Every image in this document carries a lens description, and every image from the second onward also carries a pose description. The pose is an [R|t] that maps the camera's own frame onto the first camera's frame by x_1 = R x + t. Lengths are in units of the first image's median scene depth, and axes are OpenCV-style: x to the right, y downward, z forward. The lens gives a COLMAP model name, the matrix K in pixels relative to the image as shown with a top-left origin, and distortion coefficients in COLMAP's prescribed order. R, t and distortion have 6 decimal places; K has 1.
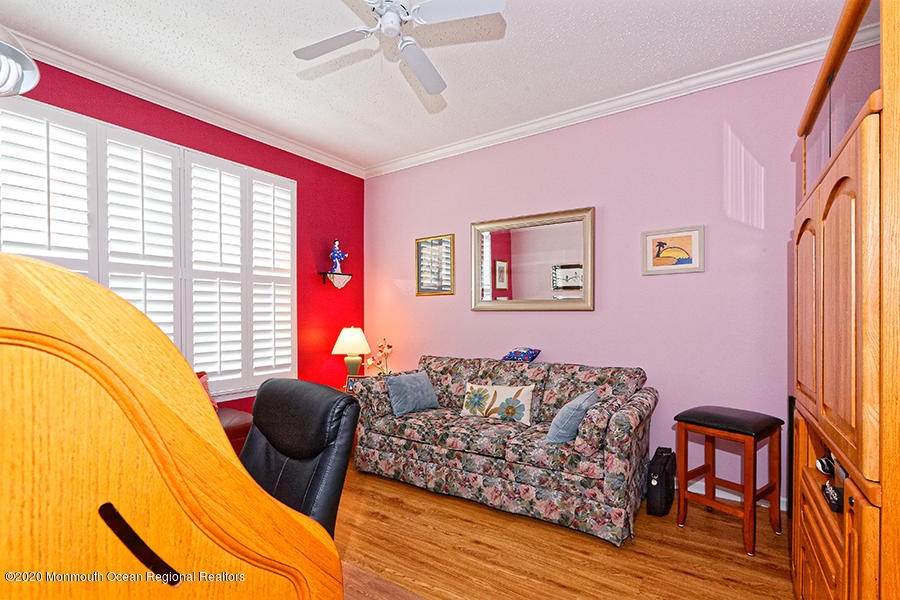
lens RADIAL K [[408.4, 0, 450.7], [0, 408.4, 308.4], [0, 0, 1]] dist [-0.007622, 0.001790]
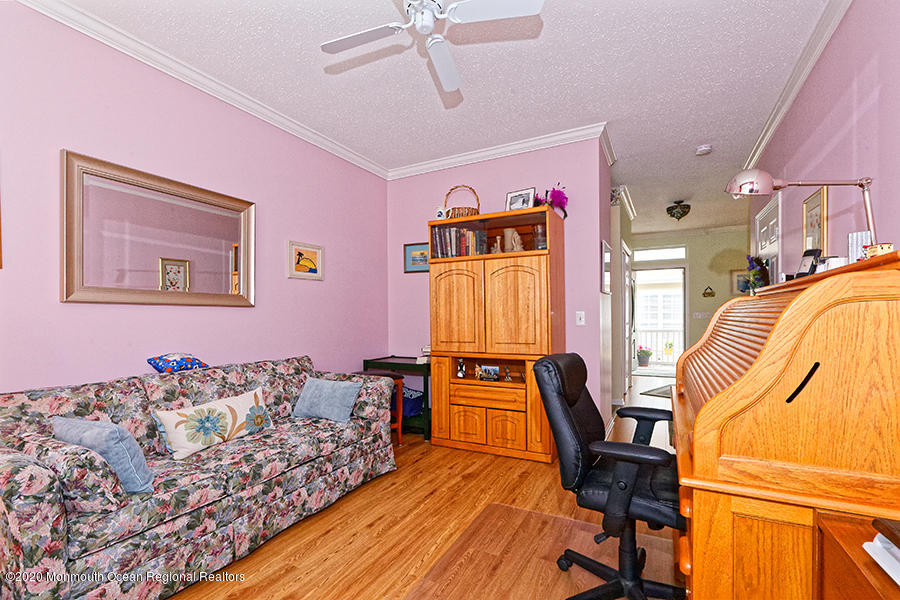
lens RADIAL K [[408.4, 0, 448.6], [0, 408.4, 321.9], [0, 0, 1]] dist [-0.007622, 0.001790]
pose [[-0.105147, -0.005098, 0.994444, -0.824937], [0.001551, 0.999985, 0.005291, 0.043259], [-0.994455, 0.002099, -0.105138, 0.764271]]
